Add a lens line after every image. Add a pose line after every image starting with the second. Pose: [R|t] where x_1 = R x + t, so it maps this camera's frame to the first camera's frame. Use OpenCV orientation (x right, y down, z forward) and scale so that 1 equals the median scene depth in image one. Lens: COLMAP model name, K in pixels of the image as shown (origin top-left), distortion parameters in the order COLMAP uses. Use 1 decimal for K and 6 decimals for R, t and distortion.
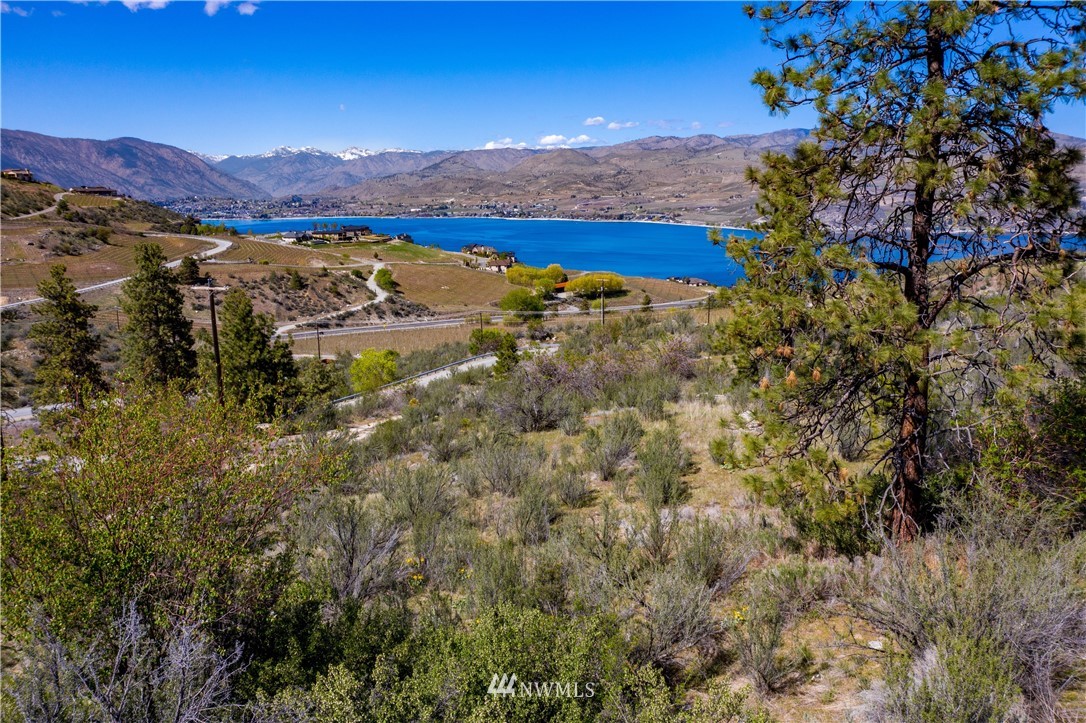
lens RADIAL K [[852.6, 0, 542.9], [0, 852.6, 368.2], [0, 0, 1]] dist [-0.019200, 0.008168]
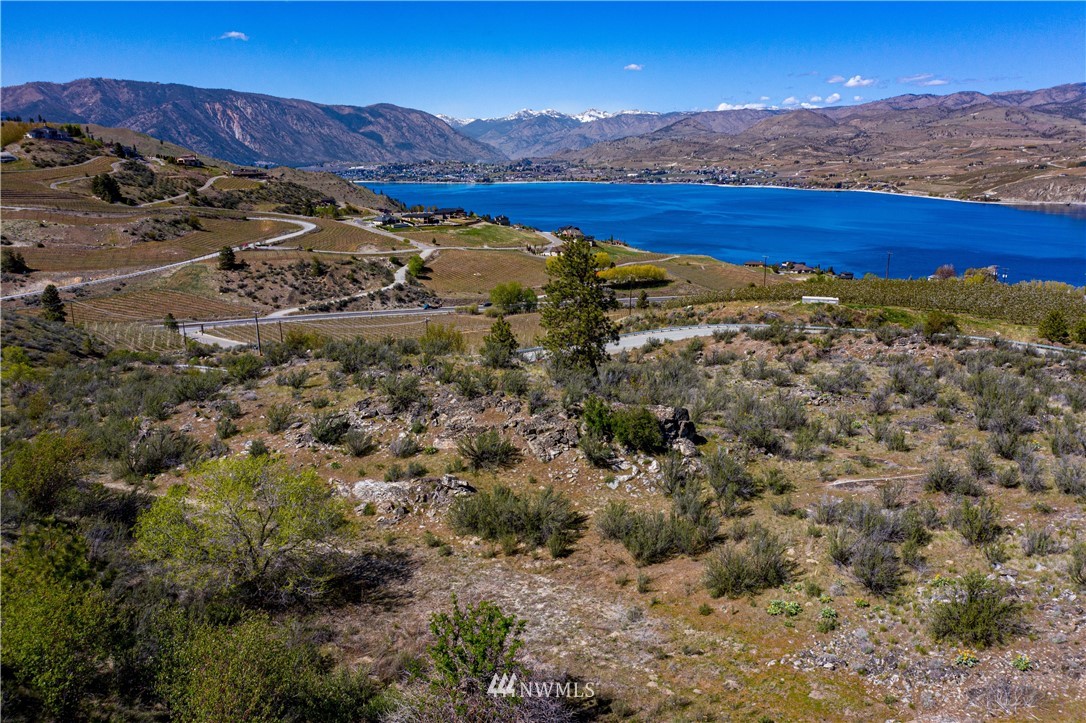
lens RADIAL K [[852.6, 0, 543.4], [0, 852.6, 366.8], [0, 0, 1]] dist [-0.019200, 0.008168]
pose [[0.963325, 0.064426, -0.260489, 0.185275], [-0.053596, 0.997386, 0.048473, -0.024427], [0.262931, -0.032734, 0.964259, -0.023107]]
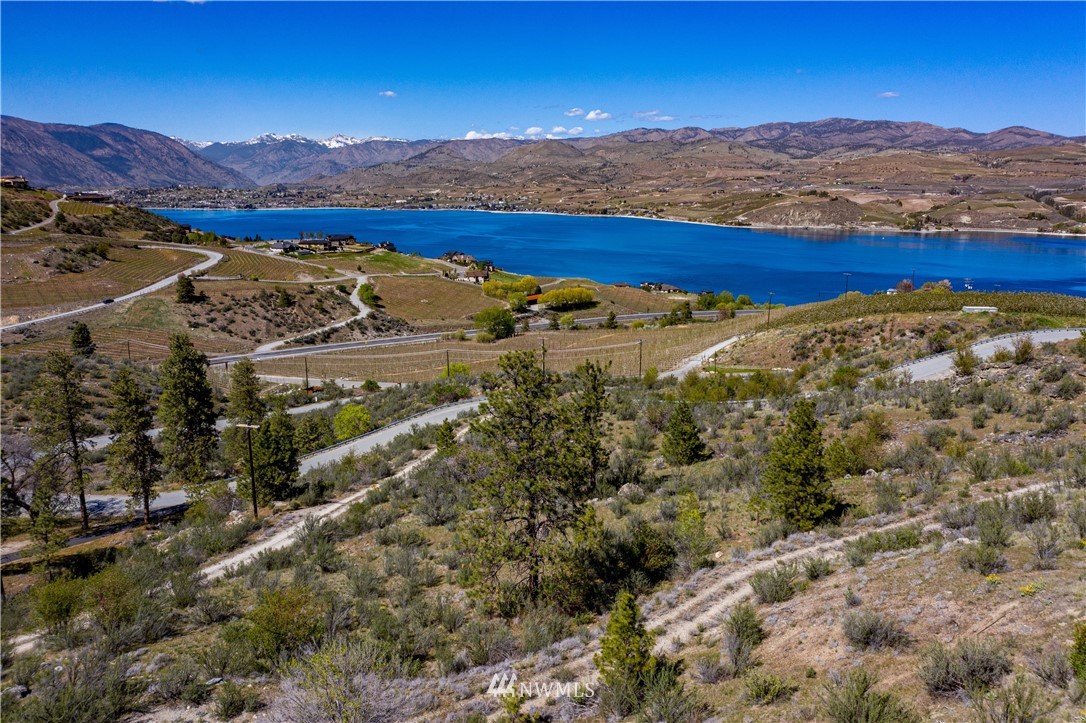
lens RADIAL K [[852.6, 0, 542.8], [0, 852.6, 365.6], [0, 0, 1]] dist [-0.019200, 0.008168]
pose [[0.999826, 0.007060, 0.017279, 0.011262], [-0.007209, 0.999937, 0.008562, -0.017180], [-0.017217, -0.008685, 0.999814, -0.049243]]
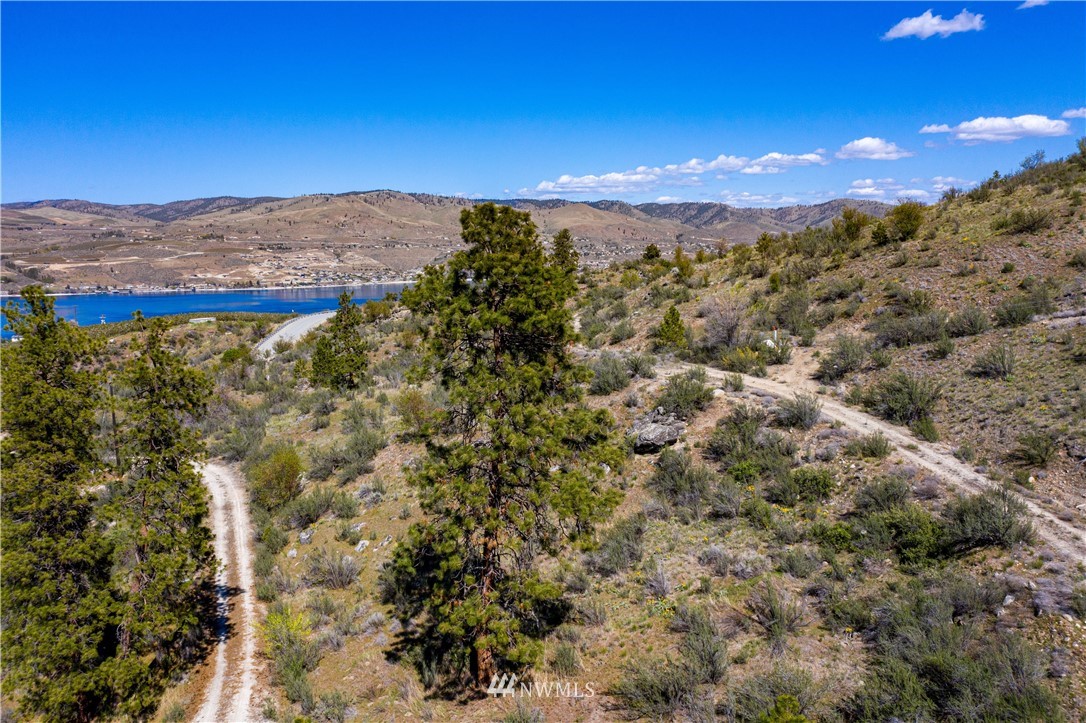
lens RADIAL K [[852.6, 0, 545.4], [0, 852.6, 364.7], [0, 0, 1]] dist [-0.019200, 0.008168]
pose [[0.427754, -0.122500, 0.895556, -0.112617], [0.189745, 0.980867, 0.043539, -0.002706], [-0.883755, 0.151303, 0.442814, -0.036106]]
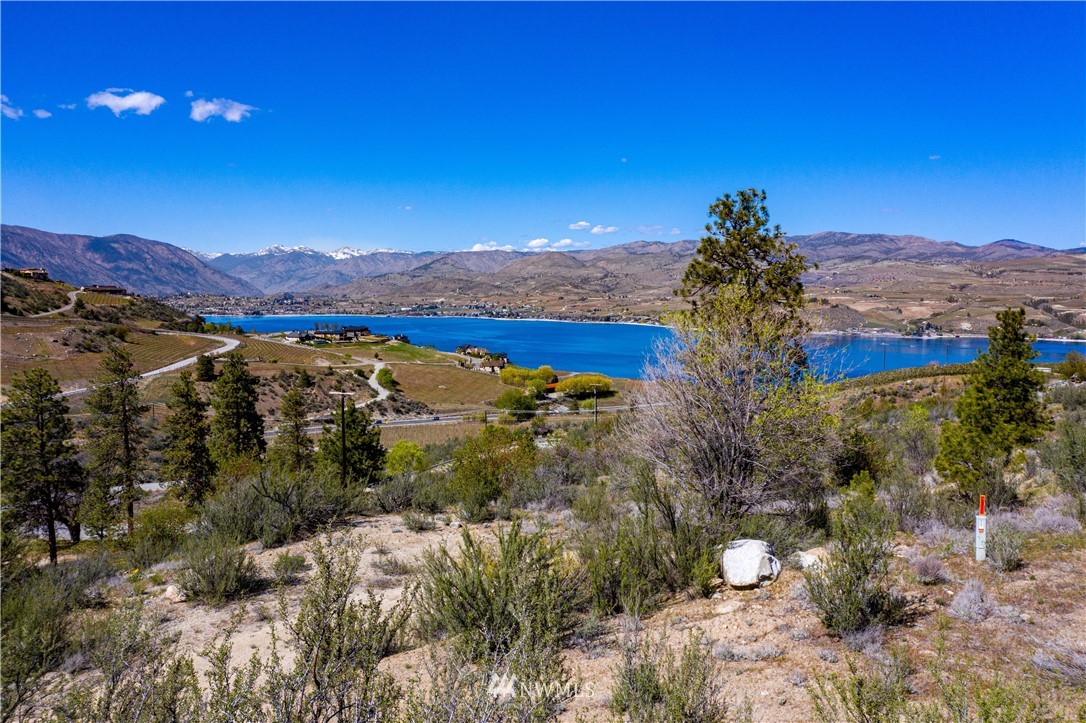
lens RADIAL K [[852.6, 0, 542.5], [0, 852.6, 369.4], [0, 0, 1]] dist [-0.019200, 0.008168]
pose [[0.999815, 0.012299, 0.014768, -0.004641], [-0.010532, 0.993395, -0.114263, 0.002340], [-0.016076, 0.114087, 0.993341, -0.037148]]
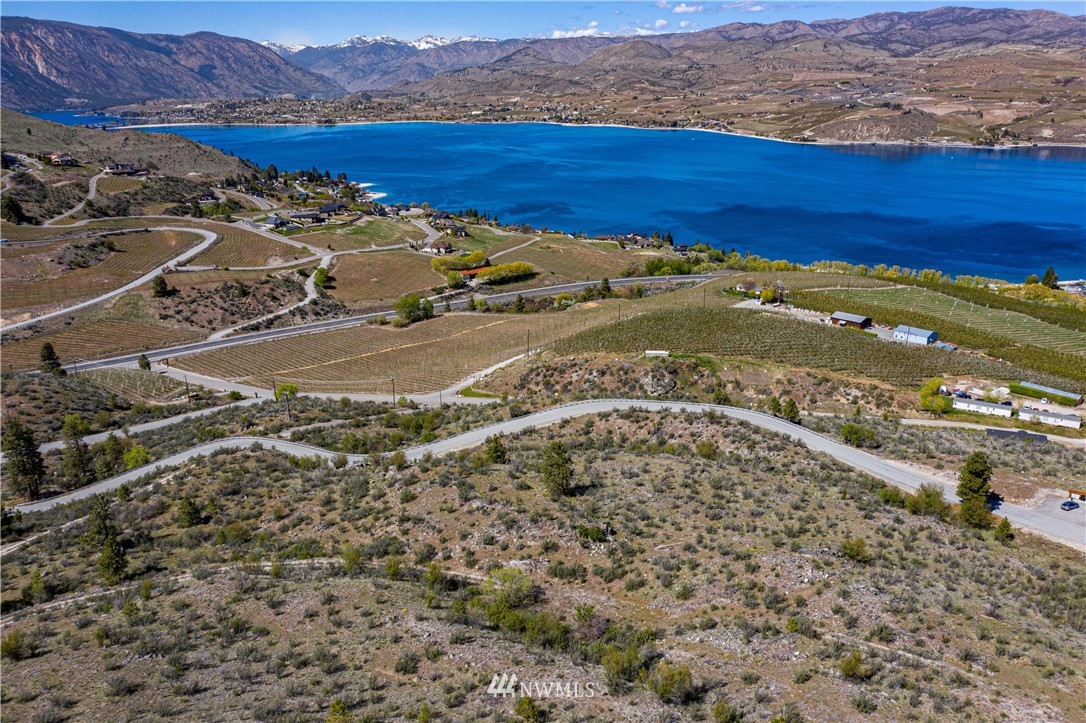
lens RADIAL K [[852.6, 0, 542.8], [0, 852.6, 368.4], [0, 0, 1]] dist [-0.019200, 0.008168]
pose [[0.995752, 0.021688, -0.089480, 0.179438], [-0.010424, 0.992167, 0.124486, -0.089027], [0.091479, -0.123024, 0.988178, -0.173208]]
